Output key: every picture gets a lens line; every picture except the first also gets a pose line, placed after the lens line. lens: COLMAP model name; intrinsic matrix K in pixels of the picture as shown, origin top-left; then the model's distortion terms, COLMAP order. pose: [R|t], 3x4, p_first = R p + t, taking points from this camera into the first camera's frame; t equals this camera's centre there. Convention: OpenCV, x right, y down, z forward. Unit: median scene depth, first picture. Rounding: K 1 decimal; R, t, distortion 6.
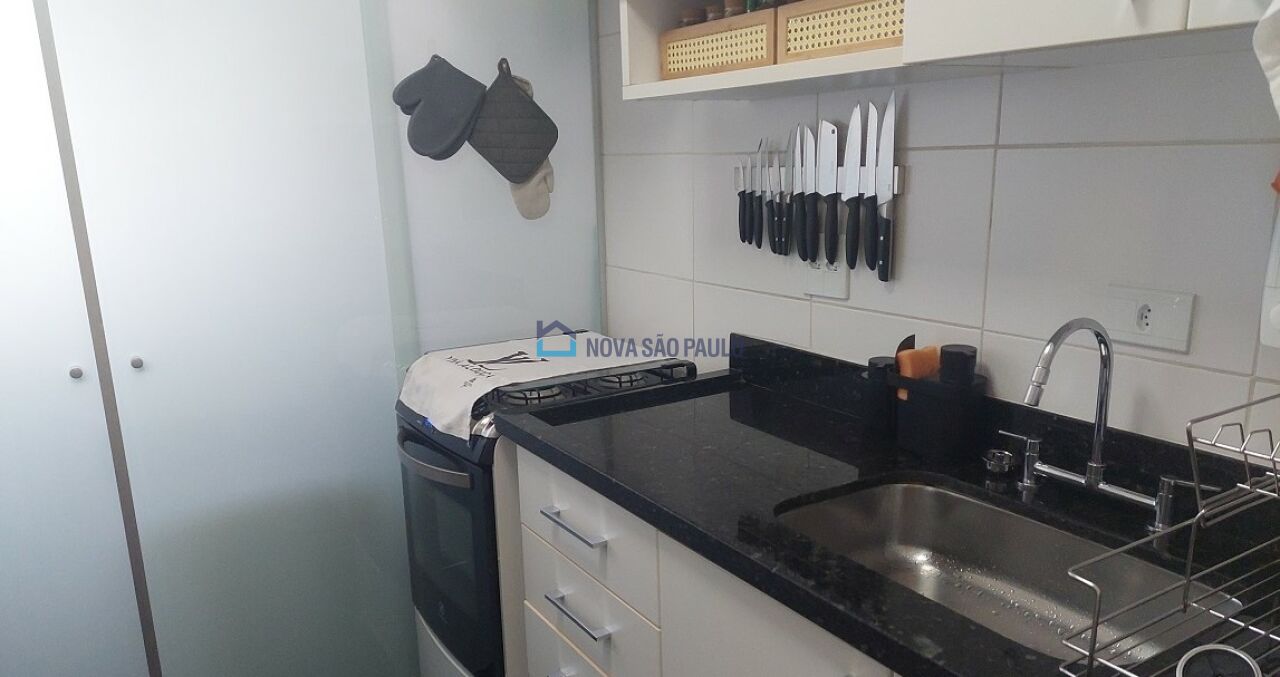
lens RADIAL K [[916.3, 0, 640.0], [0, 916.3, 338.5], [0, 0, 1]] dist [0.097992, 0.001593]
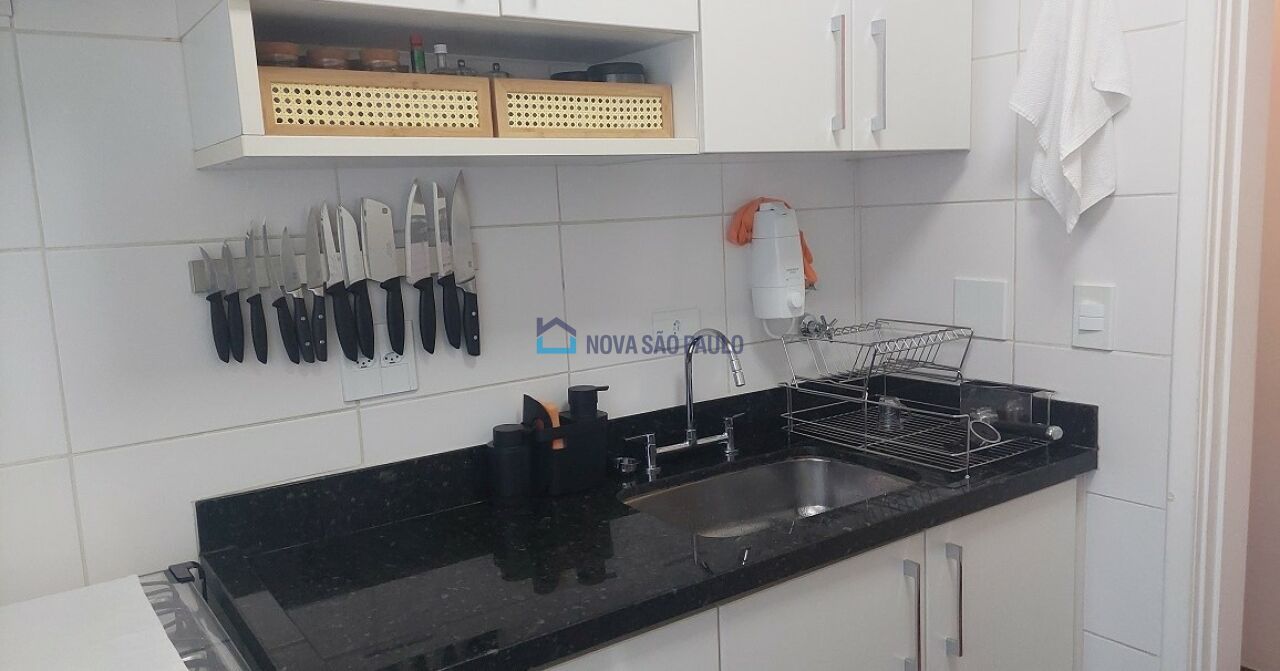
lens RADIAL K [[942.0, 0, 640.0], [0, 942.0, 335.5], [0, 0, 1]] dist [-0.001780, -0.000503]
pose [[-0.053710, -0.105882, 0.992927, -0.814460], [0.243697, 0.962906, 0.115863, -0.169437], [-0.968363, 0.248197, -0.025914, 0.903804]]
